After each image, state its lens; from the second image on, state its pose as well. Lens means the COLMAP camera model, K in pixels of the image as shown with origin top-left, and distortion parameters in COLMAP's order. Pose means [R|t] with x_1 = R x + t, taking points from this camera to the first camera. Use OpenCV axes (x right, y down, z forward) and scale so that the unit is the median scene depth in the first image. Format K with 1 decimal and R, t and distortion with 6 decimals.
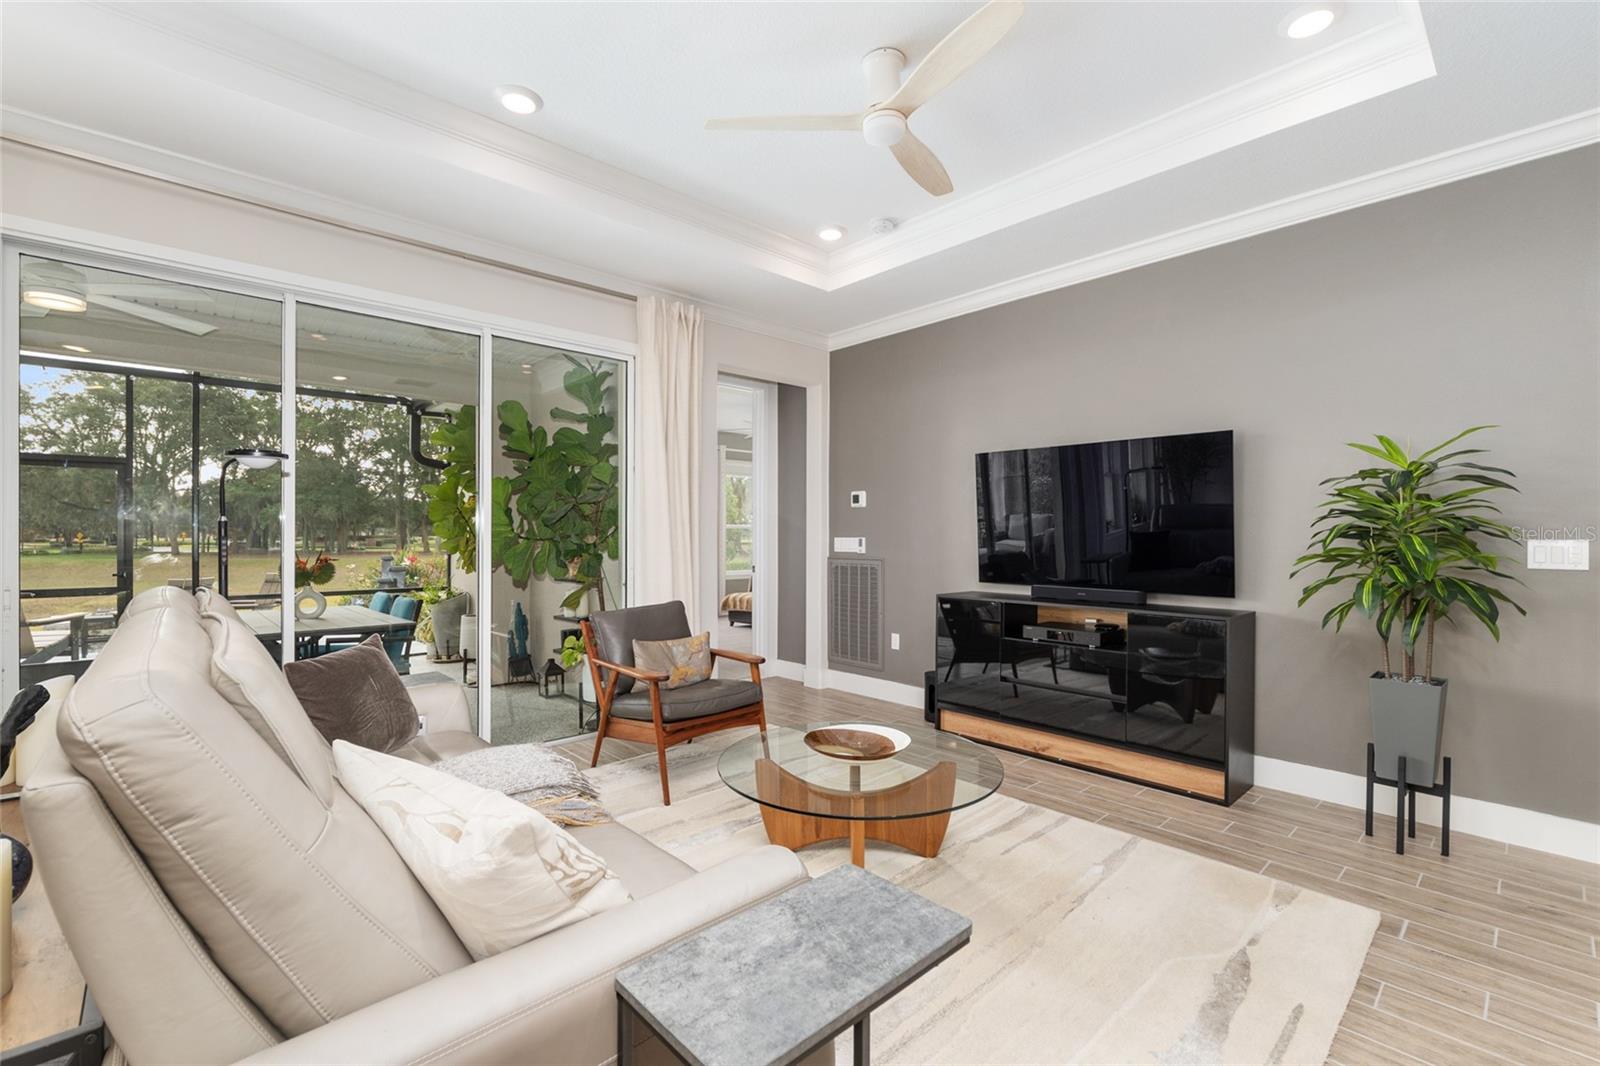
lens RADIAL K [[696.6, 0, 798.2], [0, 696.6, 532.0], [0, 0, 1]] dist [0.001673, 0.000056]
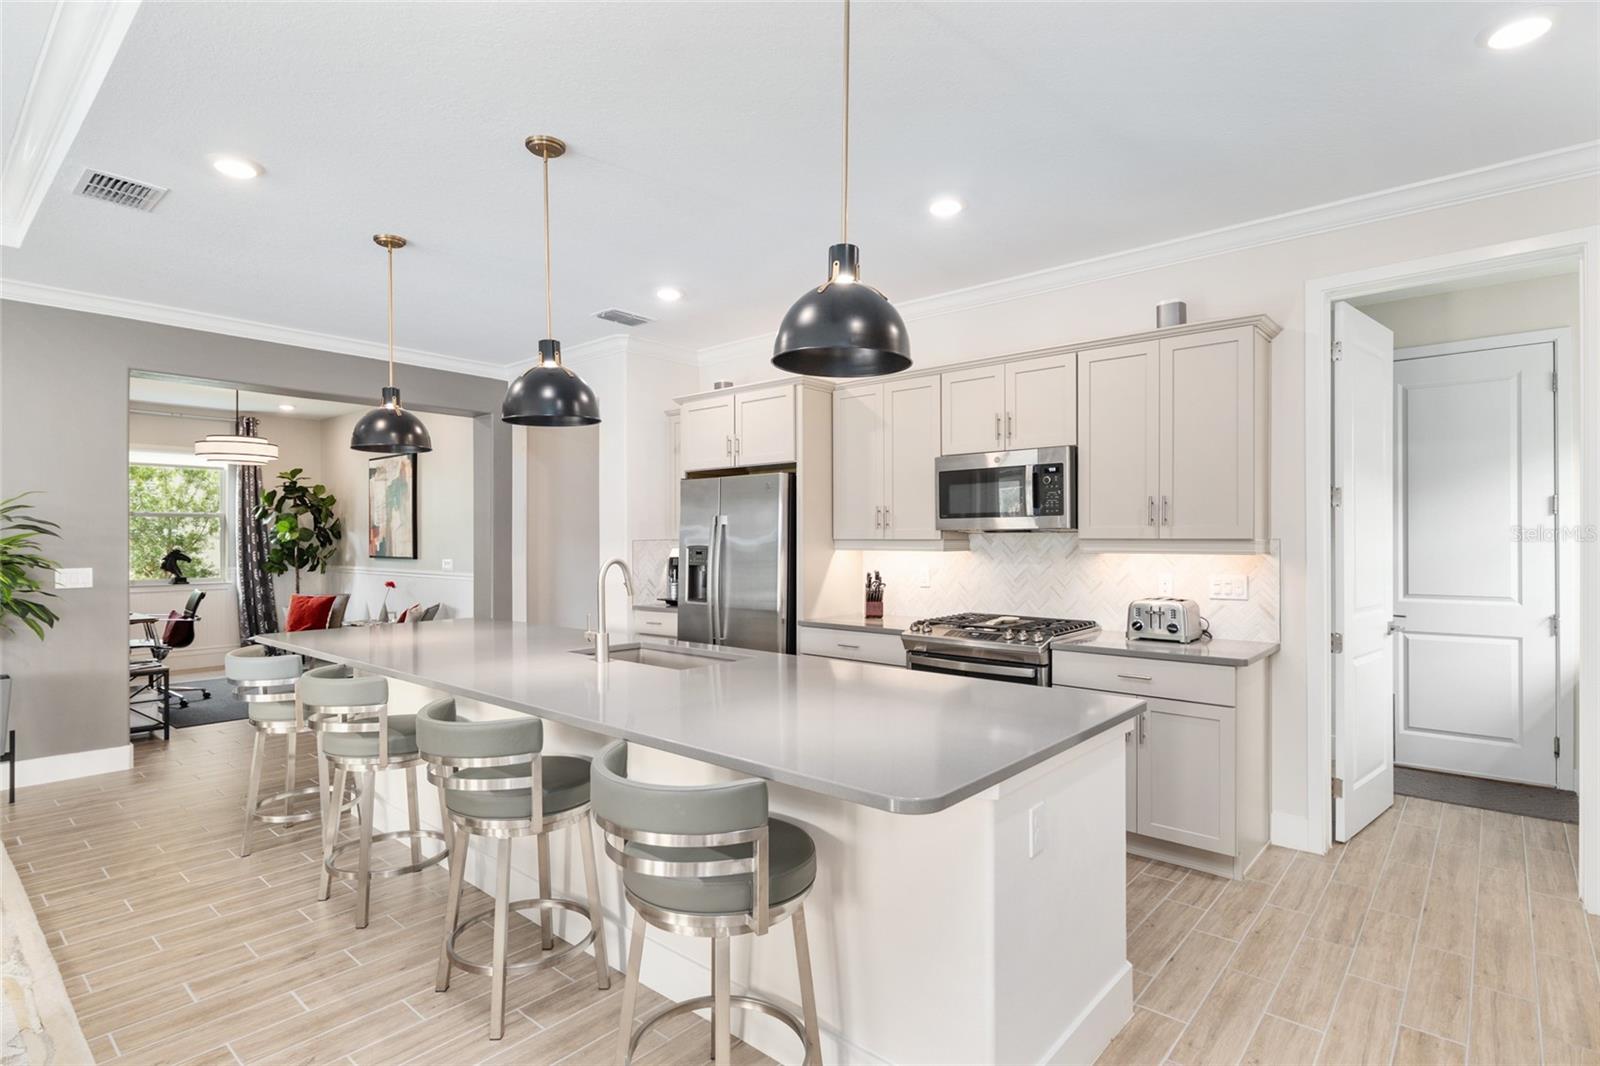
lens RADIAL K [[811.7, 0, 797.7], [0, 811.7, 535.7], [0, 0, 1]] dist [-0.003701, -0.000749]
pose [[-0.097374, -0.001972, 0.995246, -0.805380], [0.009924, 0.999946, 0.002953, -0.049126], [-0.995198, 0.010165, -0.097349, -0.383032]]
